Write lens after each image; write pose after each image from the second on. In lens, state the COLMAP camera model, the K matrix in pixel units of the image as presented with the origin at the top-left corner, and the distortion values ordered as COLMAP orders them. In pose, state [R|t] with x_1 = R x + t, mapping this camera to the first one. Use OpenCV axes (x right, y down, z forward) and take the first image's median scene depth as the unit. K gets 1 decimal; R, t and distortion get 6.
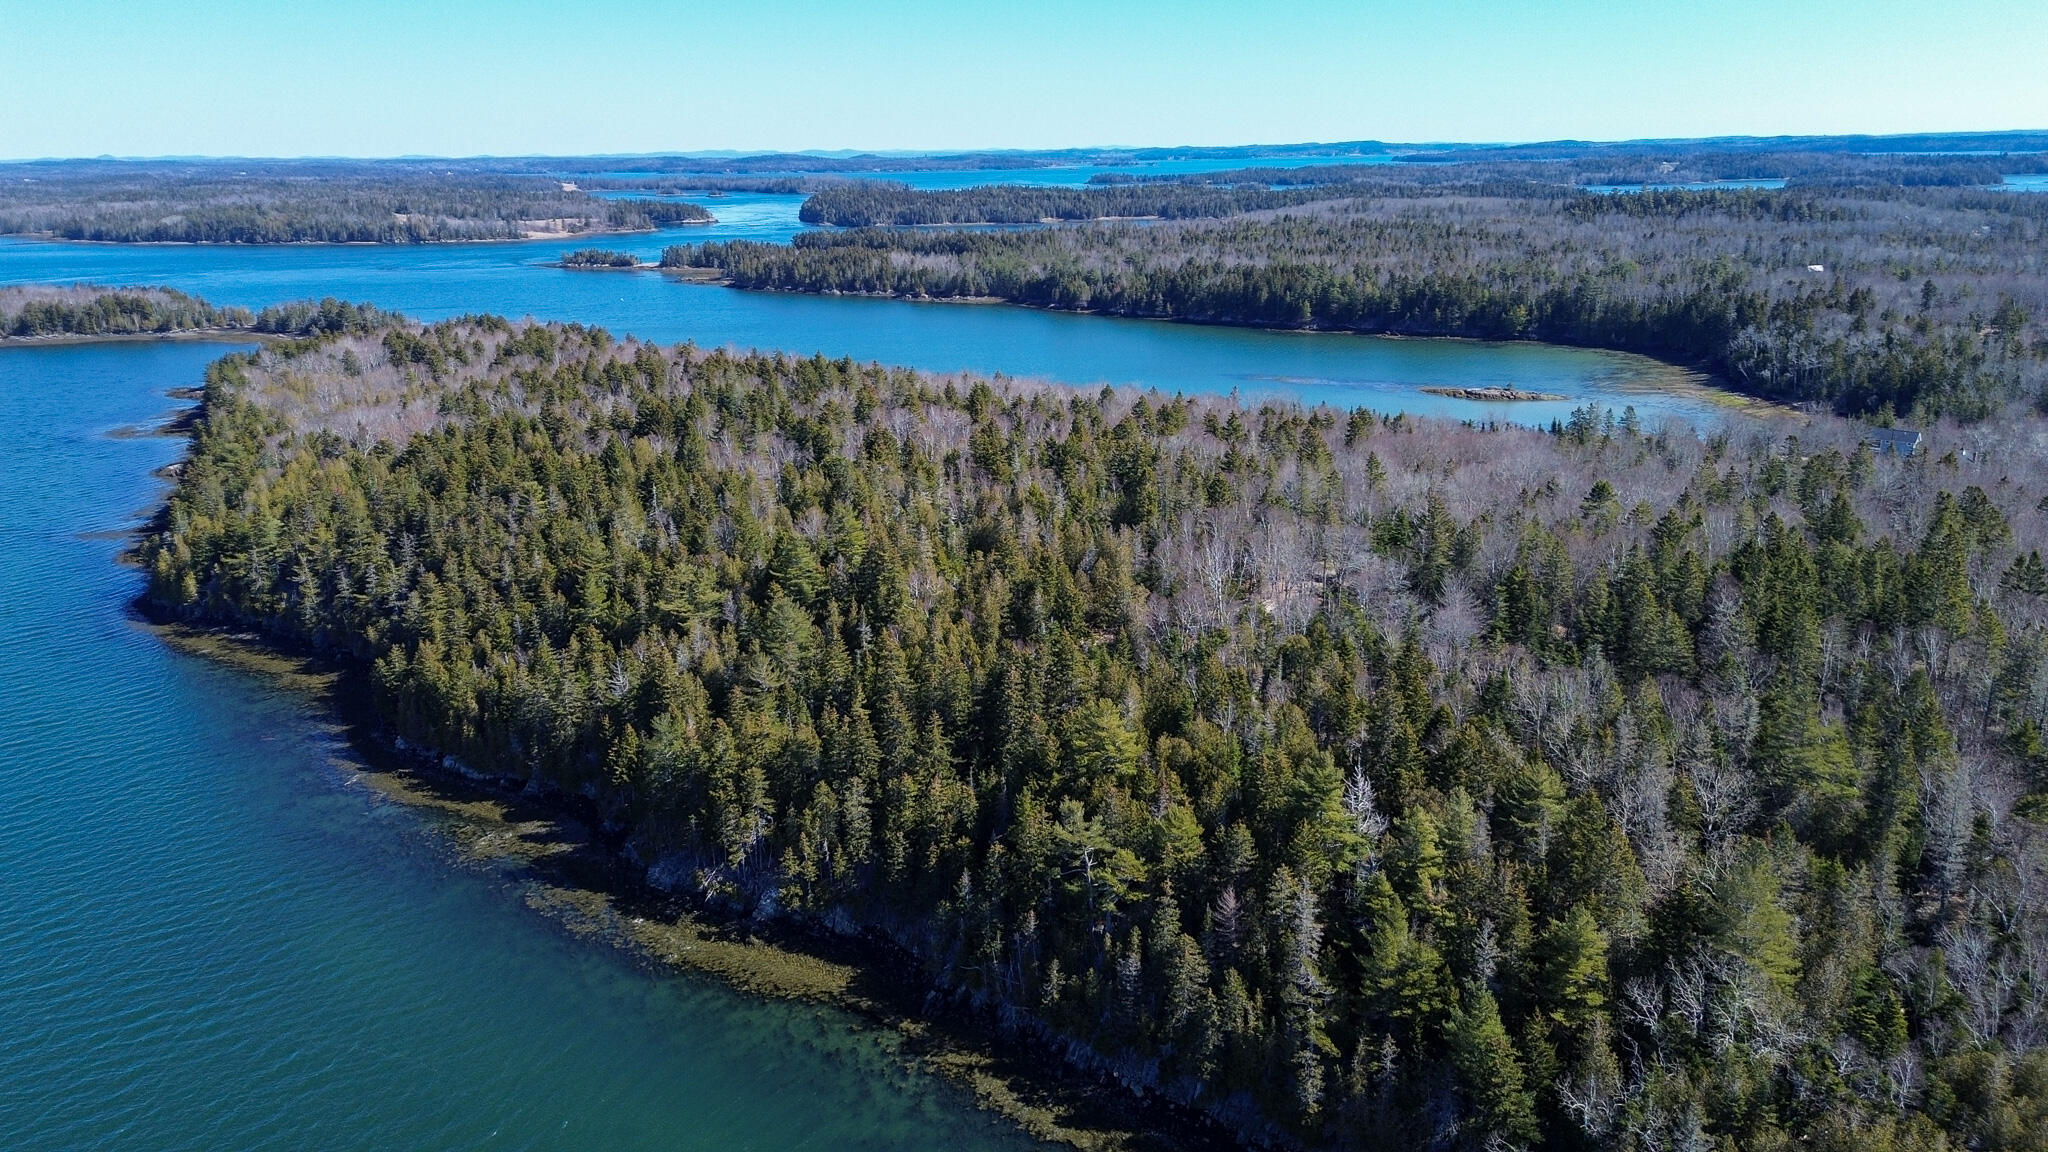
lens RADIAL K [[1437.6, 0, 1026.6], [0, 1437.6, 575.9], [0, 0, 1]] dist [0.070942, -0.072265]
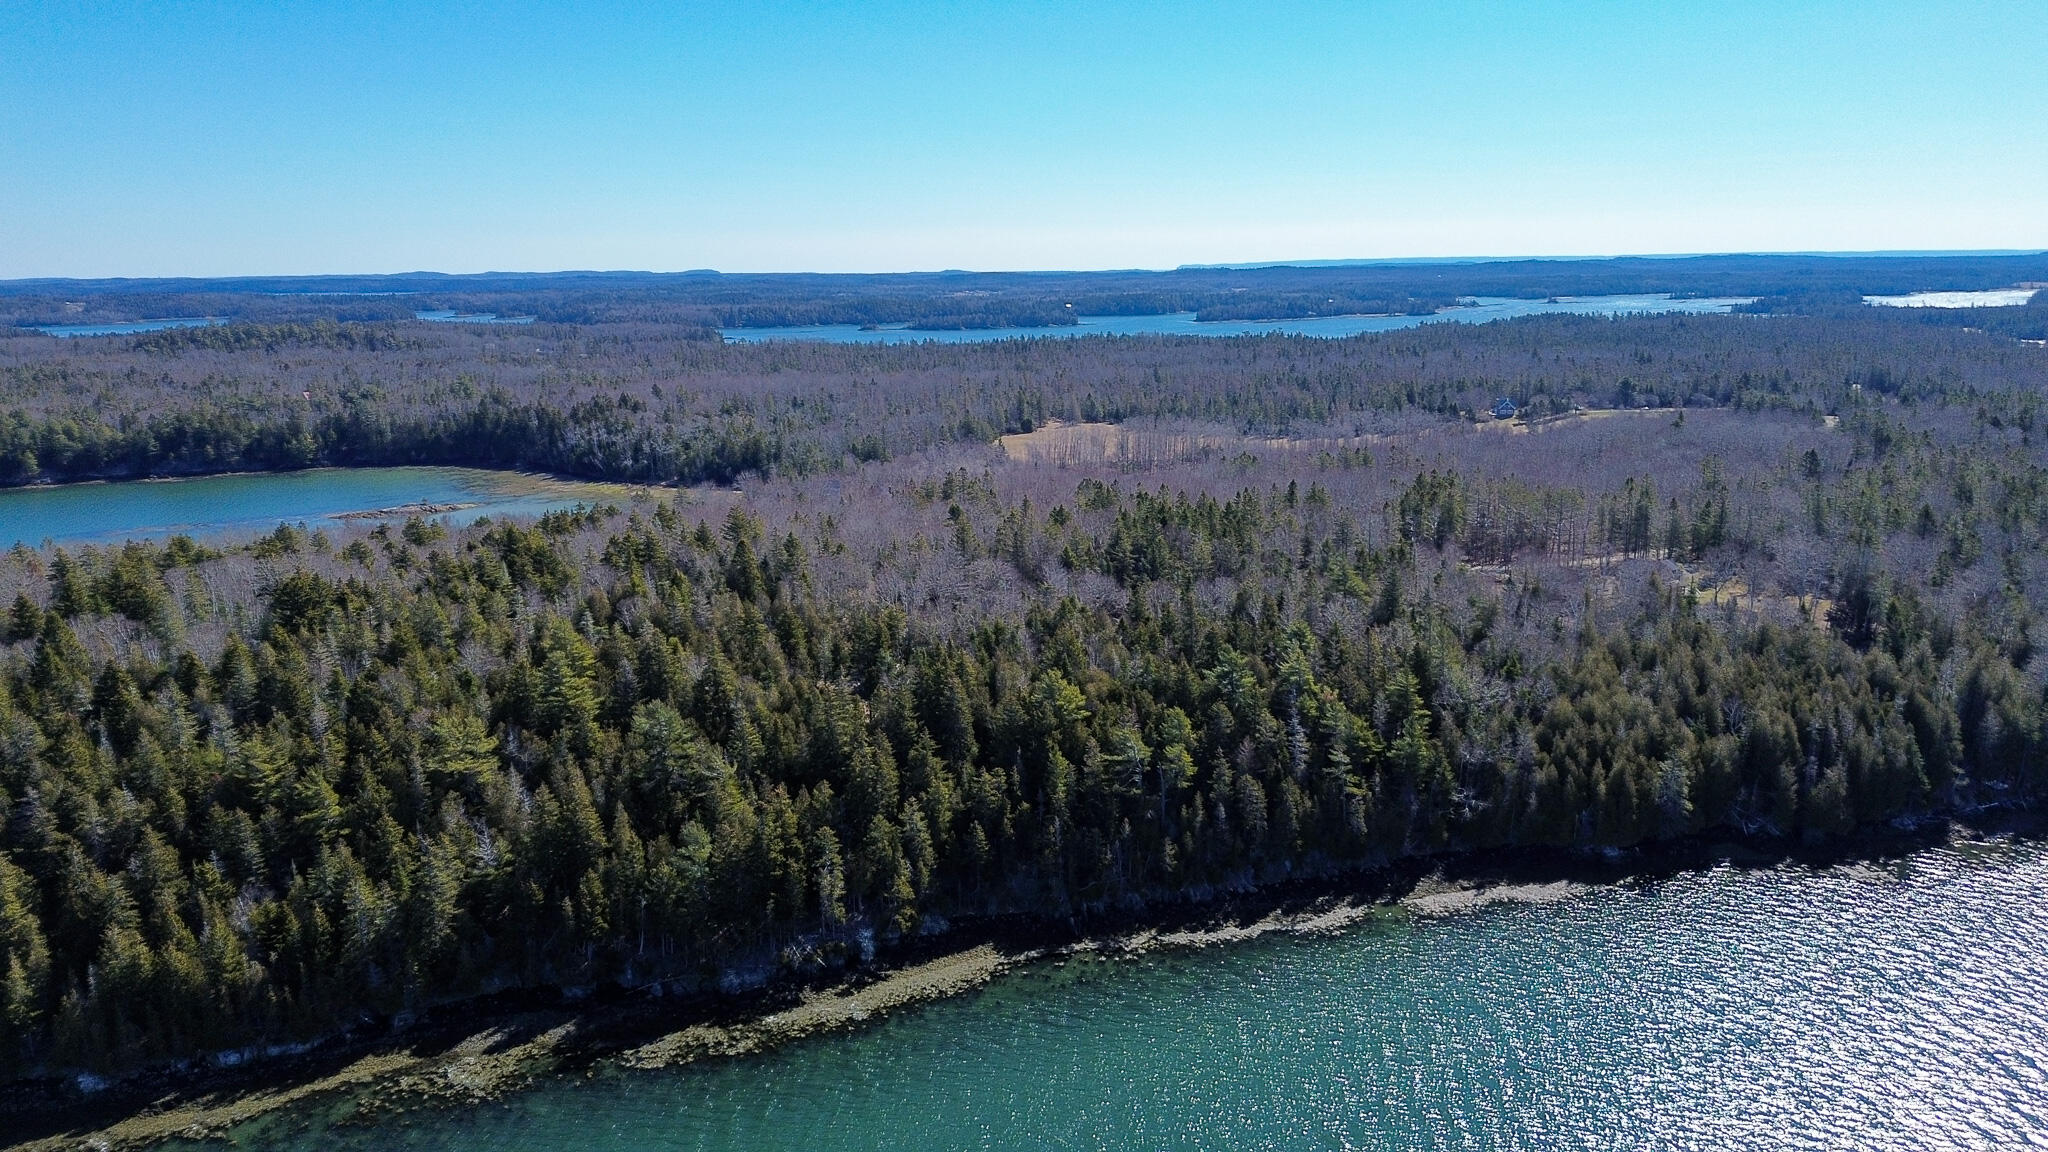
lens RADIAL K [[1437.0, 0, 1025.0], [0, 1437.0, 576.6], [0, 0, 1]] dist [0.072904, -0.075975]
pose [[0.525748, -0.170254, 0.833428, -0.568527], [0.245577, 0.968427, 0.042915, -0.031415], [-0.814420, 0.182109, 0.550959, 0.158432]]
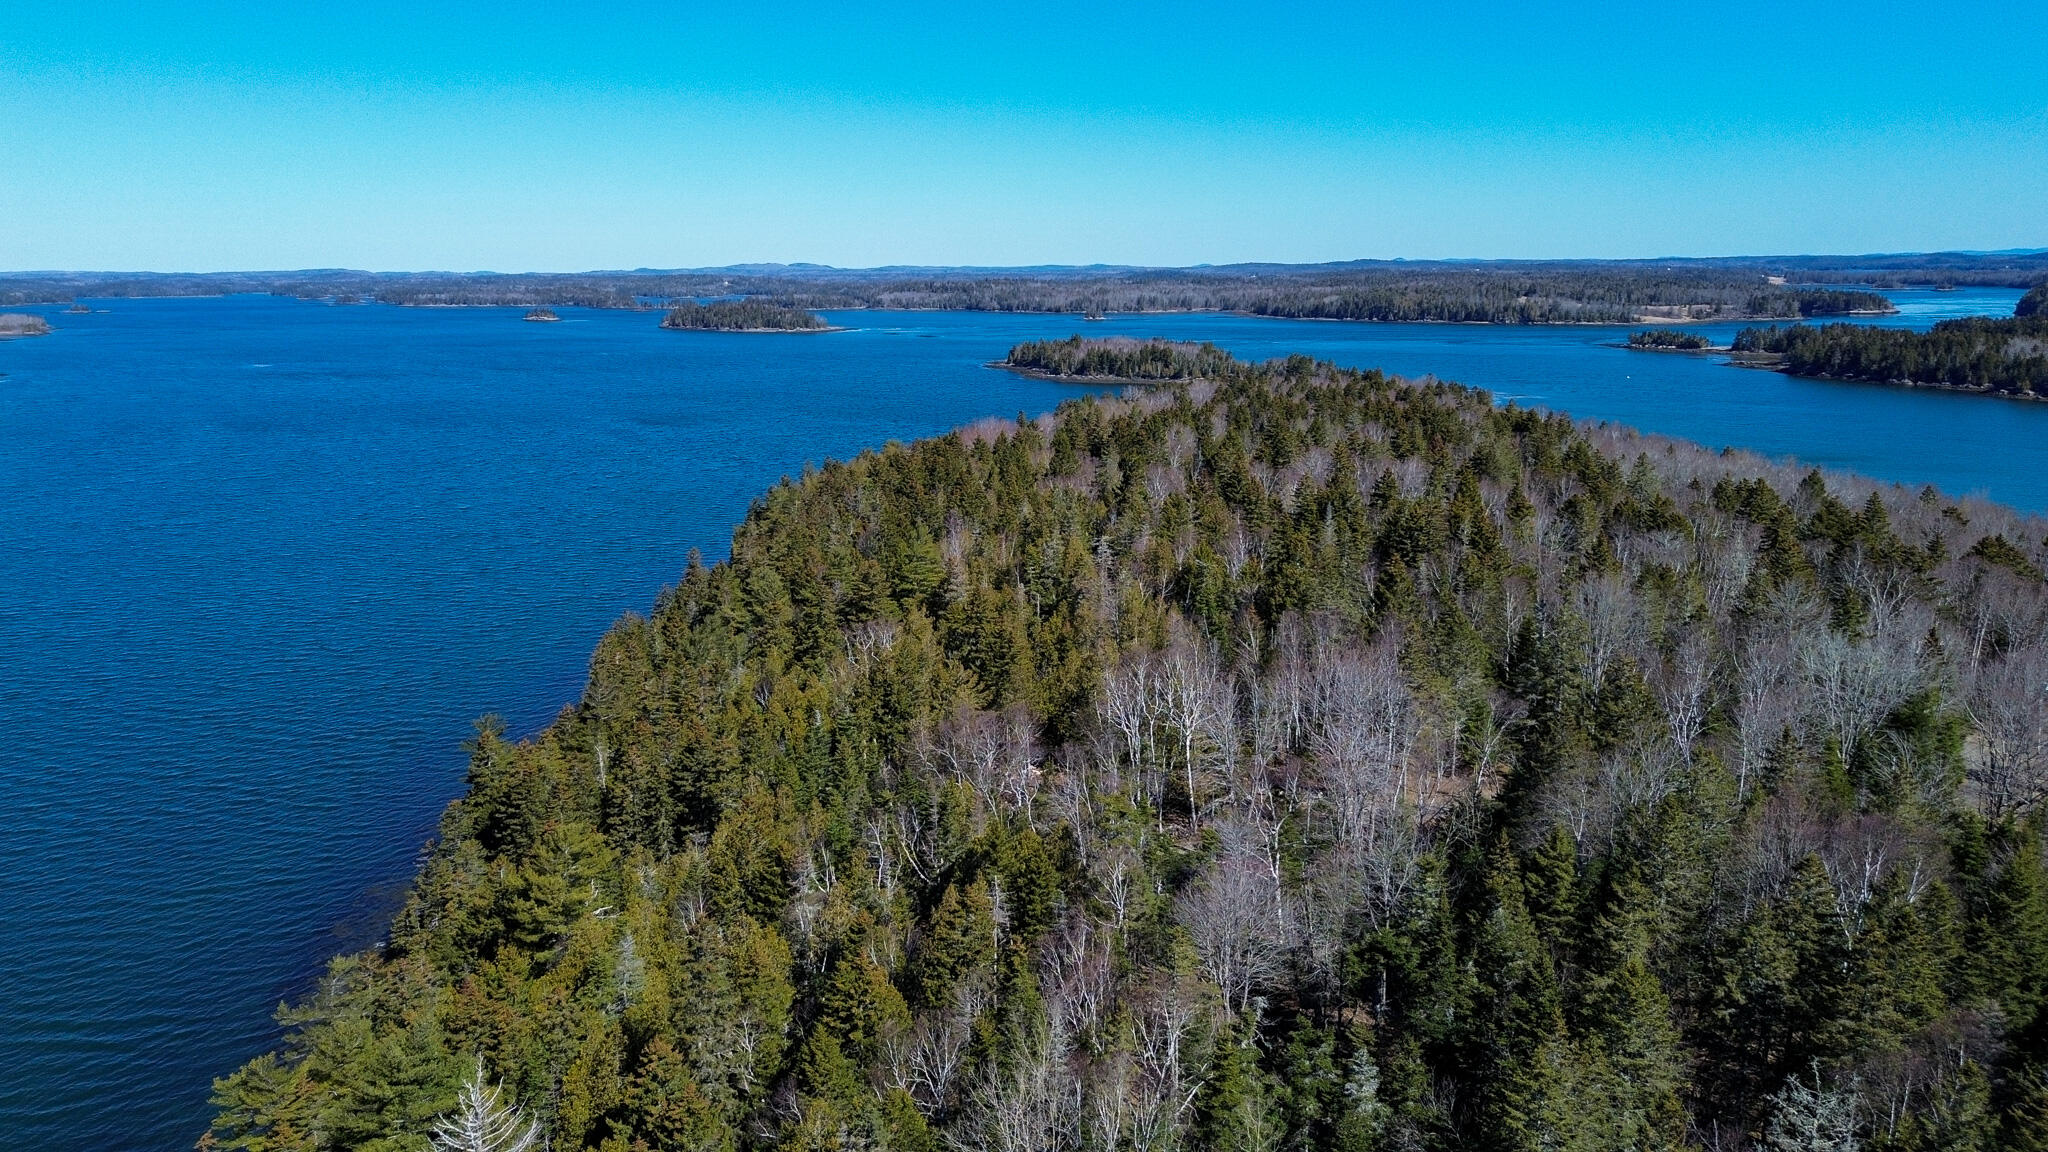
lens RADIAL K [[1437.0, 0, 1025.0], [0, 1437.0, 576.6], [0, 0, 1]] dist [0.072904, -0.075975]
pose [[0.703617, 0.156280, -0.693181, 0.321106], [-0.200582, 0.979525, 0.017236, -0.036764], [0.681682, 0.126912, 0.720558, 0.380822]]
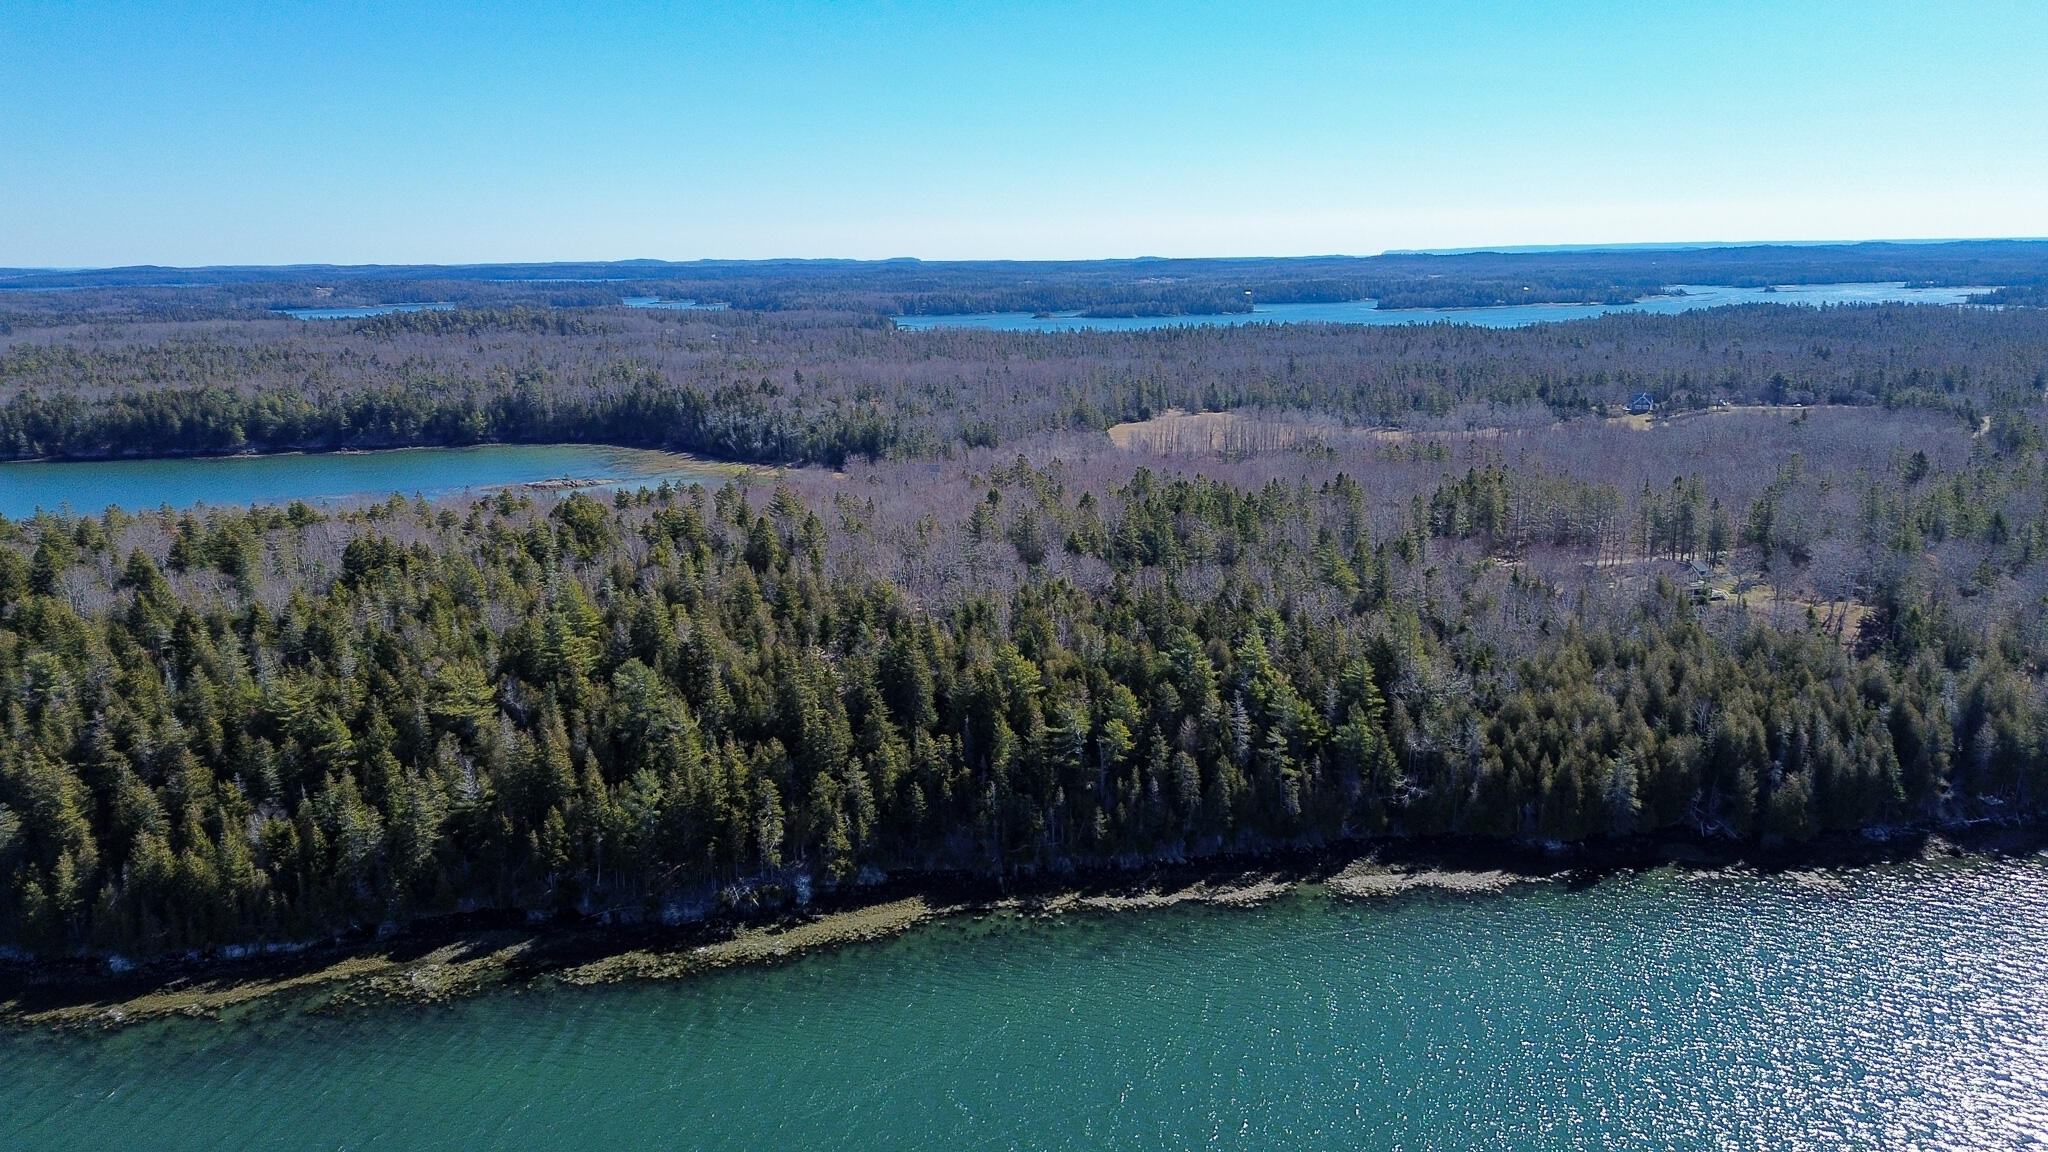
lens RADIAL K [[1437.0, 0, 1025.0], [0, 1437.0, 576.6], [0, 0, 1]] dist [0.072904, -0.075975]
pose [[0.634867, -0.160285, 0.755812, -0.534073], [0.221414, 0.974959, 0.020776, -0.001580], [-0.740216, 0.154157, 0.654459, 0.041711]]
